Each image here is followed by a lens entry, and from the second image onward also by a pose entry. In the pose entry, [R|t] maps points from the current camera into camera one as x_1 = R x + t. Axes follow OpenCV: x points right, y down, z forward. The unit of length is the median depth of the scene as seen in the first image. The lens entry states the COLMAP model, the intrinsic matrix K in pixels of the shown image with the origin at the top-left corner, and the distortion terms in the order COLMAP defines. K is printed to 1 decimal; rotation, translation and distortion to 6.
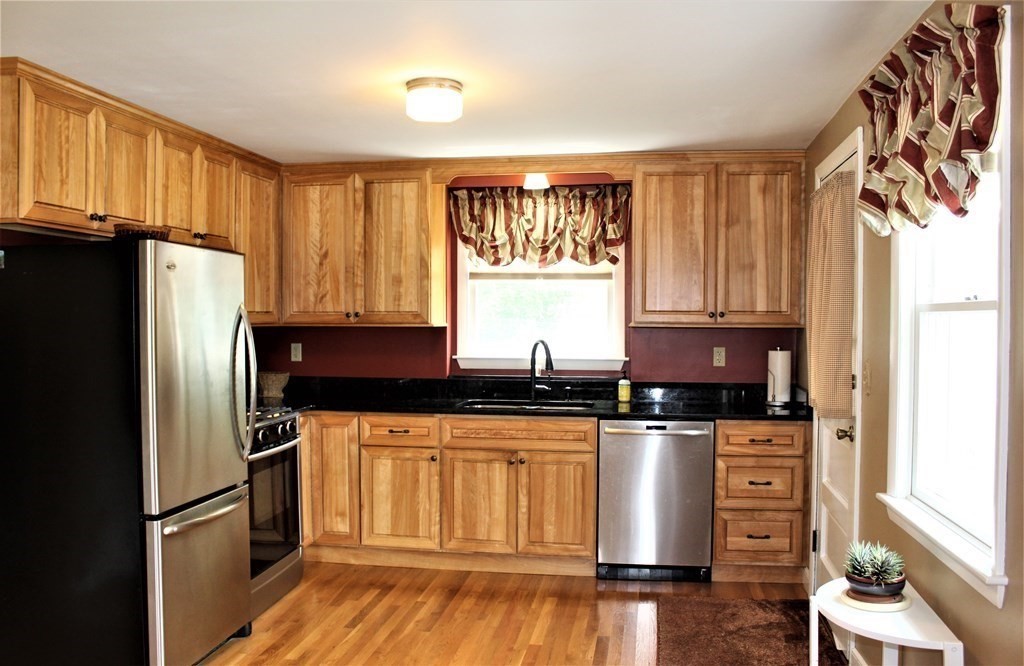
lens RADIAL K [[877.7, 0, 512.3], [0, 877.7, 342.6], [0, 0, 1]] dist [-0.088653, 0.014592]
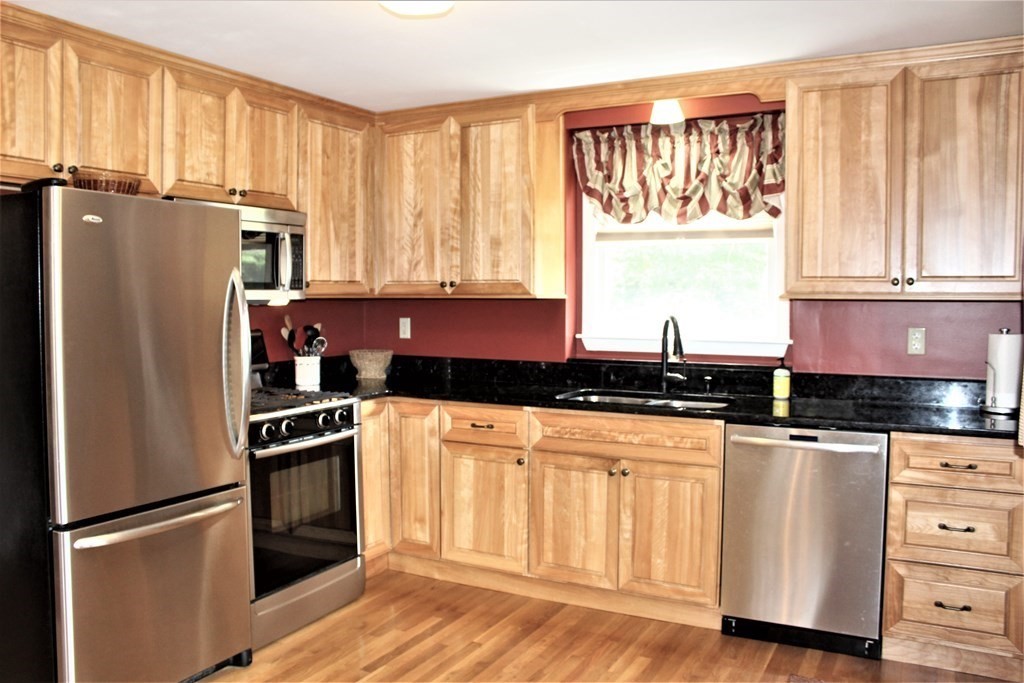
lens RADIAL K [[862.1, 0, 501.0], [0, 862.1, 331.8], [0, 0, 1]] dist [-0.114737, 0.098330]
pose [[0.944154, 0.013048, -0.329247, 0.151326], [-0.008653, 0.999853, 0.014810, 0.001396], [0.329391, -0.011134, 0.944128, 0.247136]]
